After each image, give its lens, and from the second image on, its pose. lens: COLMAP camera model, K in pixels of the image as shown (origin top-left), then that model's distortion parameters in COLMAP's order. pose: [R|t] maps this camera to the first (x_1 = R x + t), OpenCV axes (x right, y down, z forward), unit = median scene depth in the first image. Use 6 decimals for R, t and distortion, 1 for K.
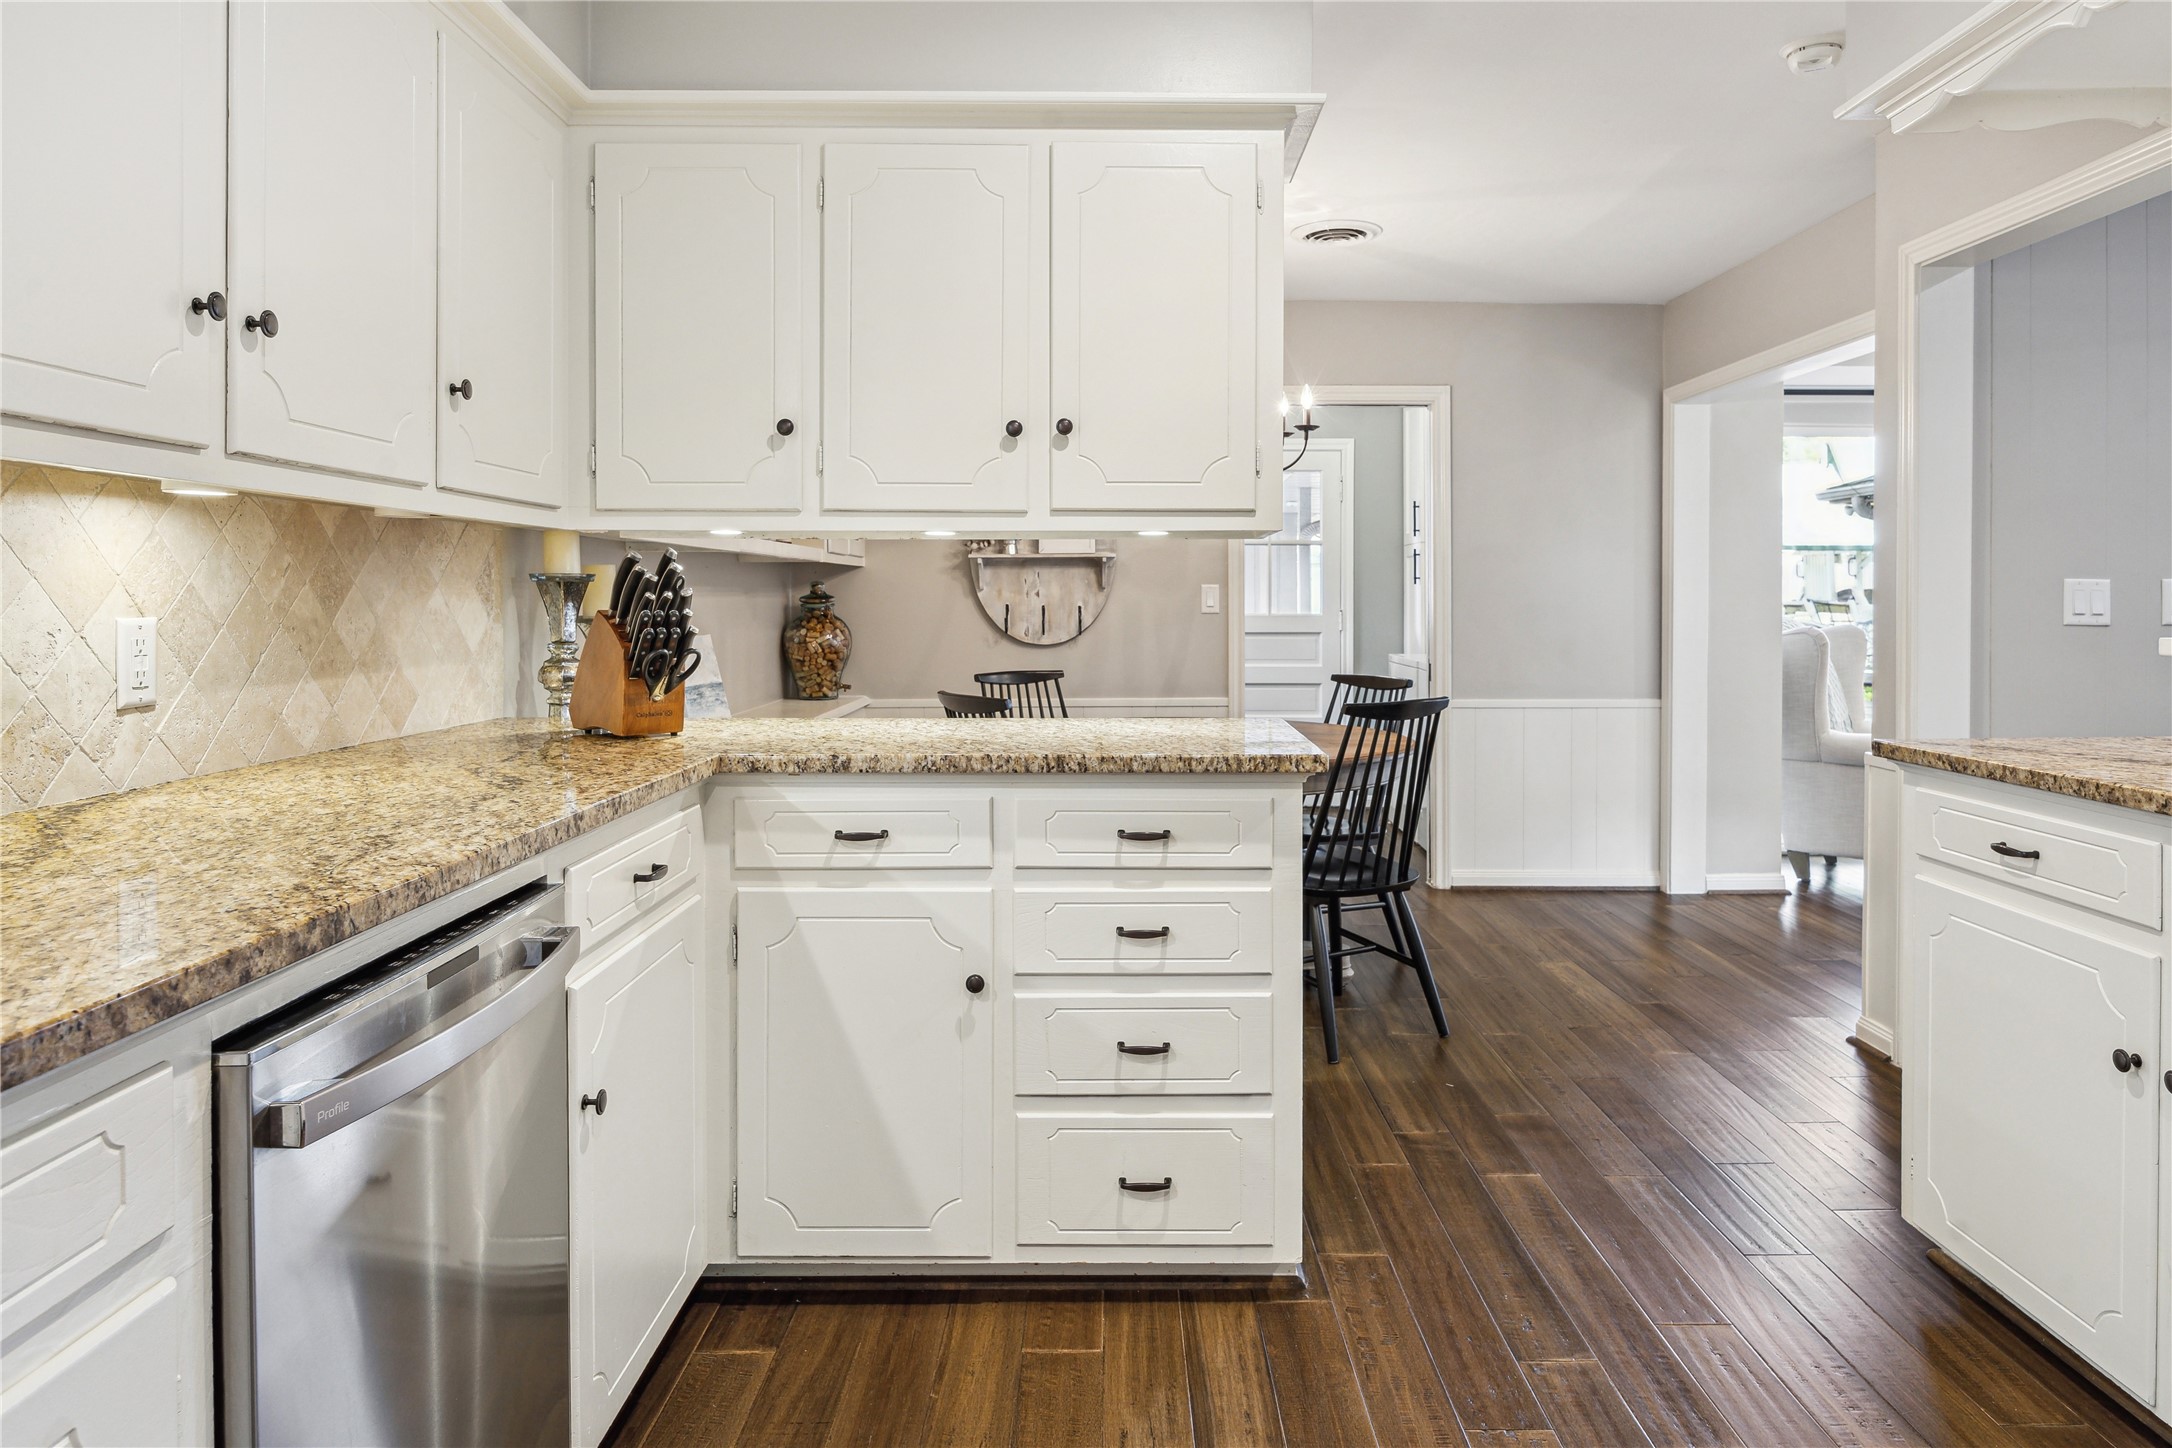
lens RADIAL K [[1351.8, 0, 1088.1], [0, 1351.8, 612.0], [0, 0, 1]] dist [-0.008921, -0.000336]
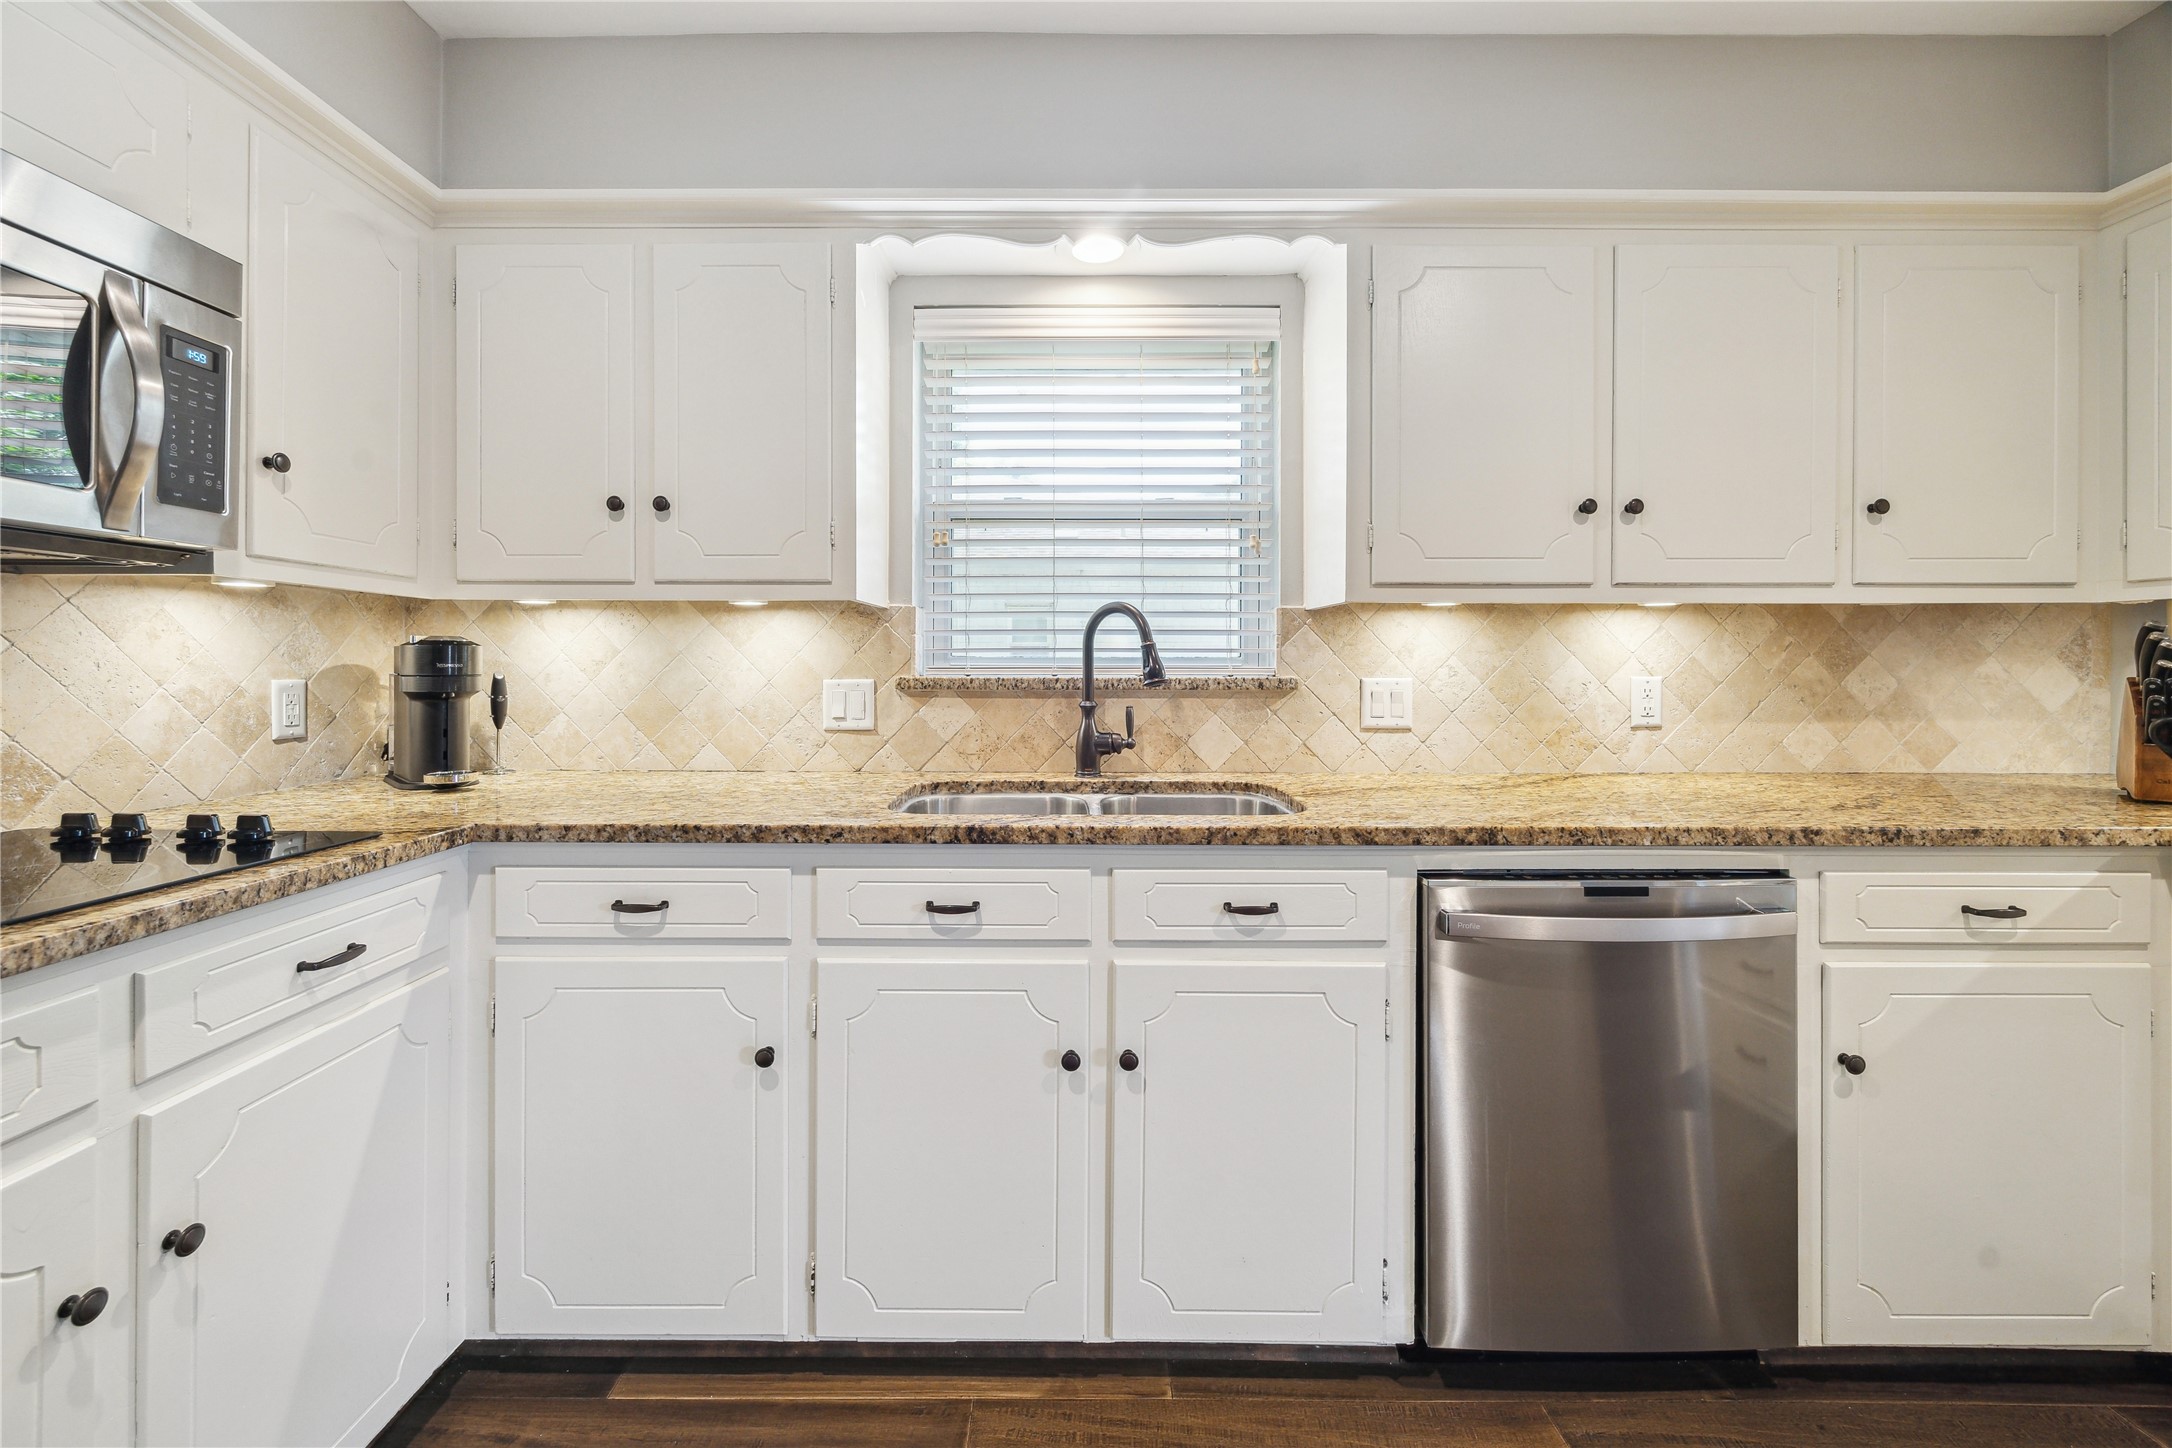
lens RADIAL K [[856.4, 0, 1089.5], [0, 856.4, 664.0], [0, 0, 1]] dist [0.001915, 0.000460]
pose [[0.012924, 0.001296, -0.999916, 0.344452], [-0.009554, 0.999954, 0.001173, -0.005664], [0.999871, 0.009539, 0.012935, 0.208860]]
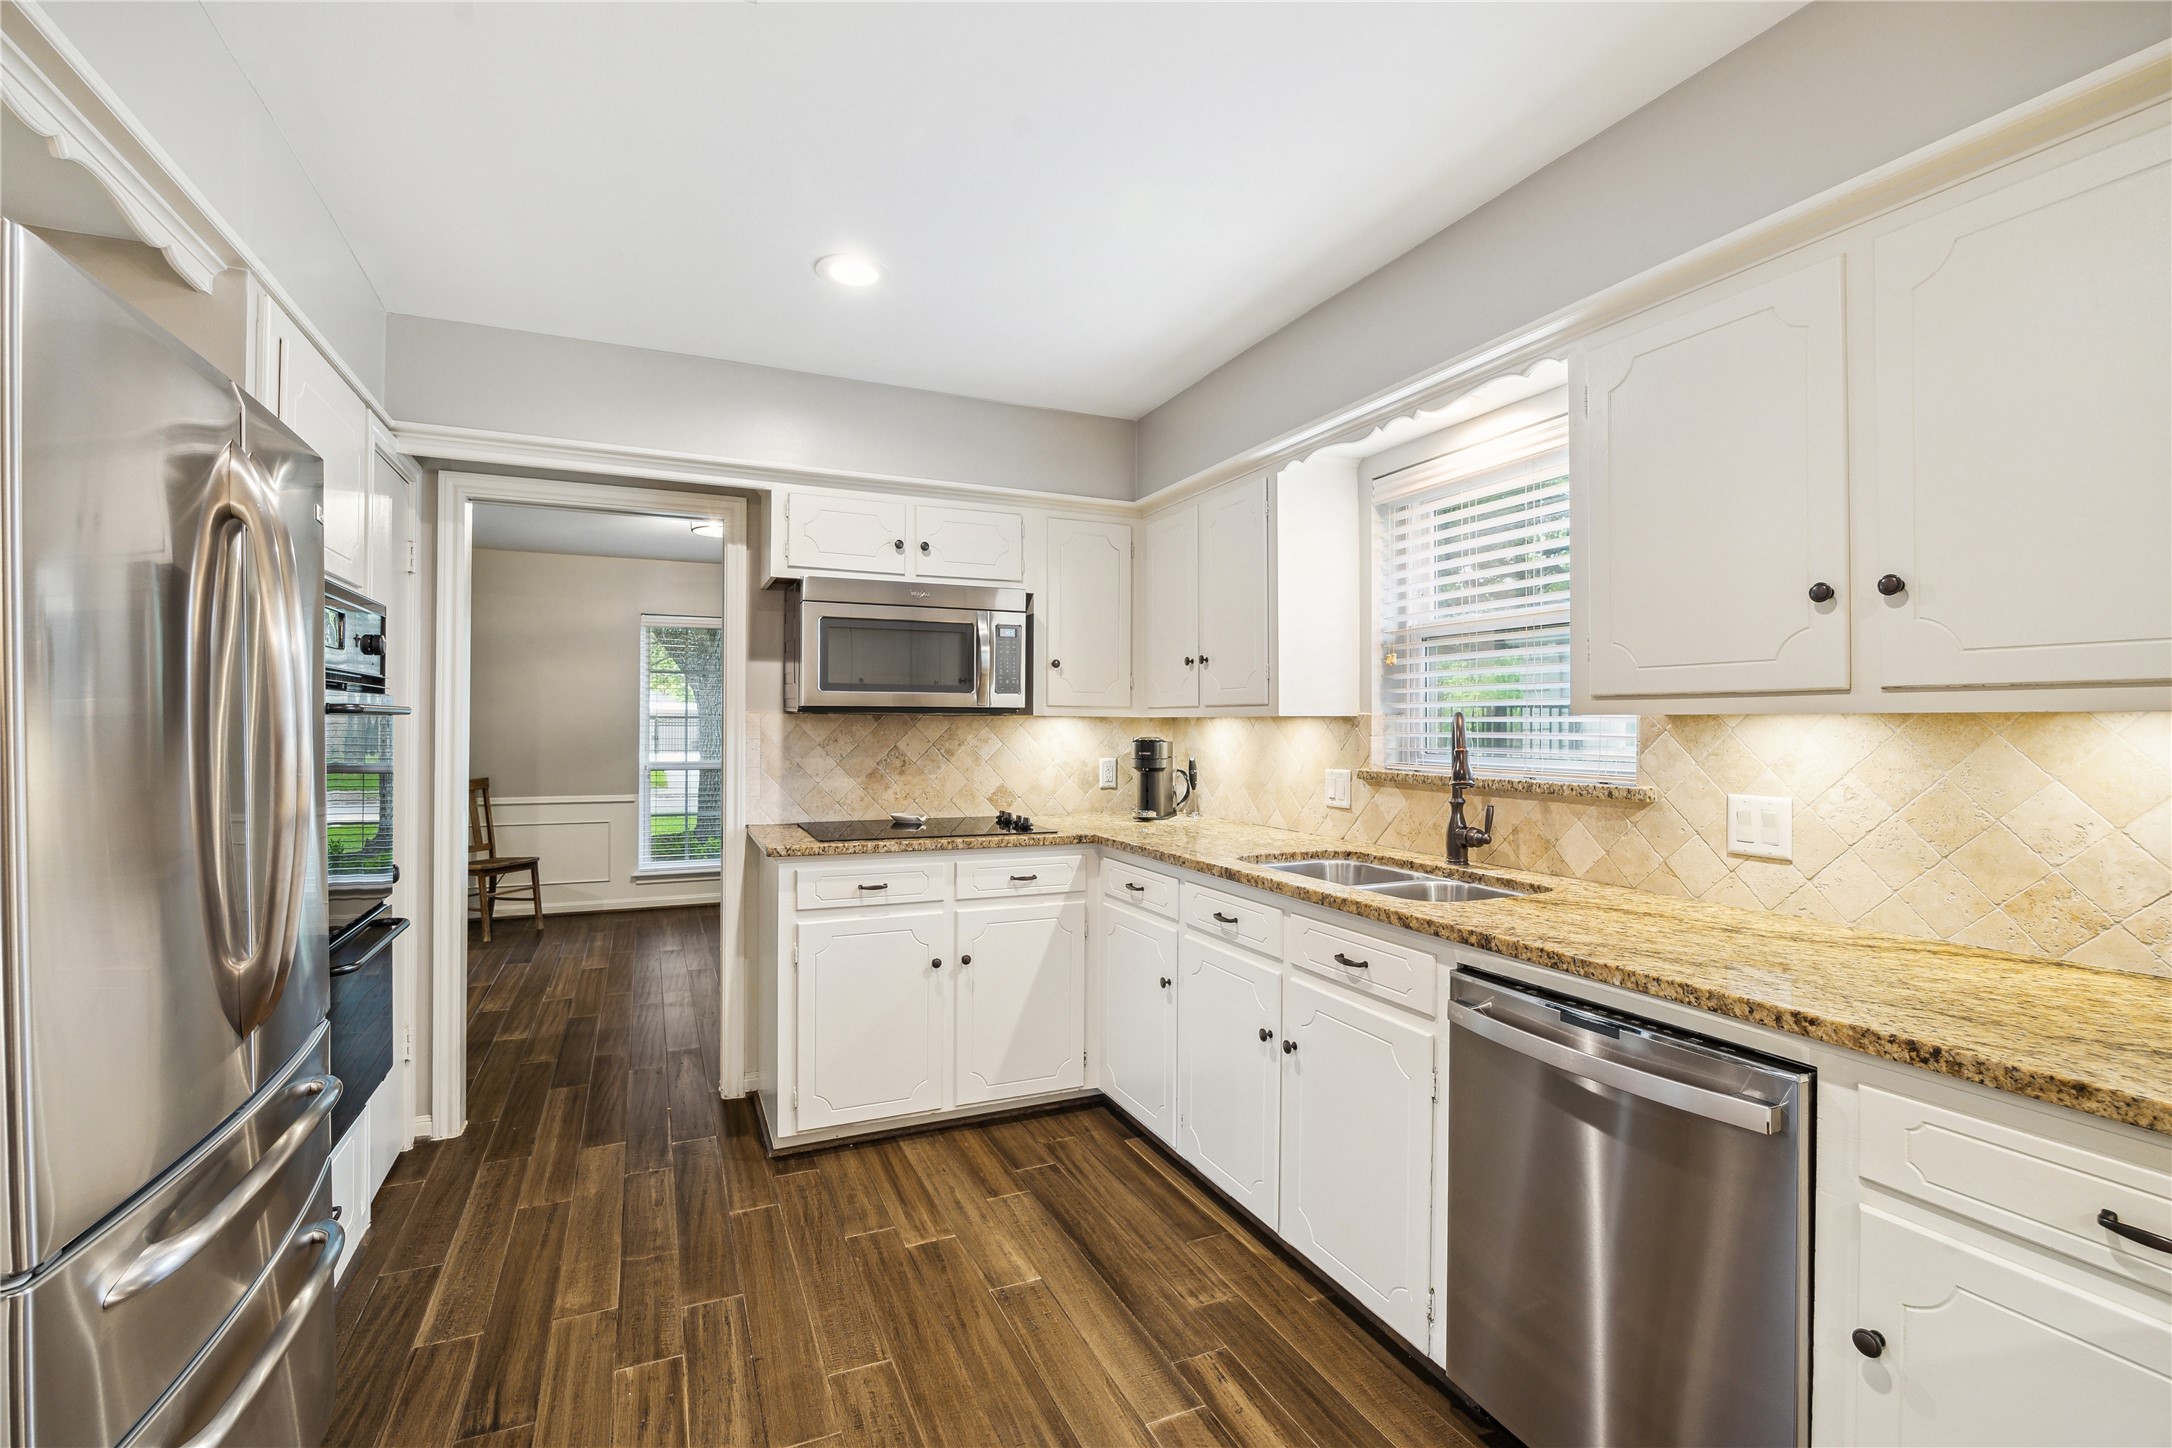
lens RADIAL K [[974.2, 0, 1075.6], [0, 974.2, 727.5], [0, 0, 1]] dist [-0.001258, -0.000465]
pose [[-0.909643, -0.000640, -0.415389, 0.344636], [-0.006115, 0.999911, 0.011850, -0.061391], [0.415345, 0.013319, -0.909566, 1.095679]]
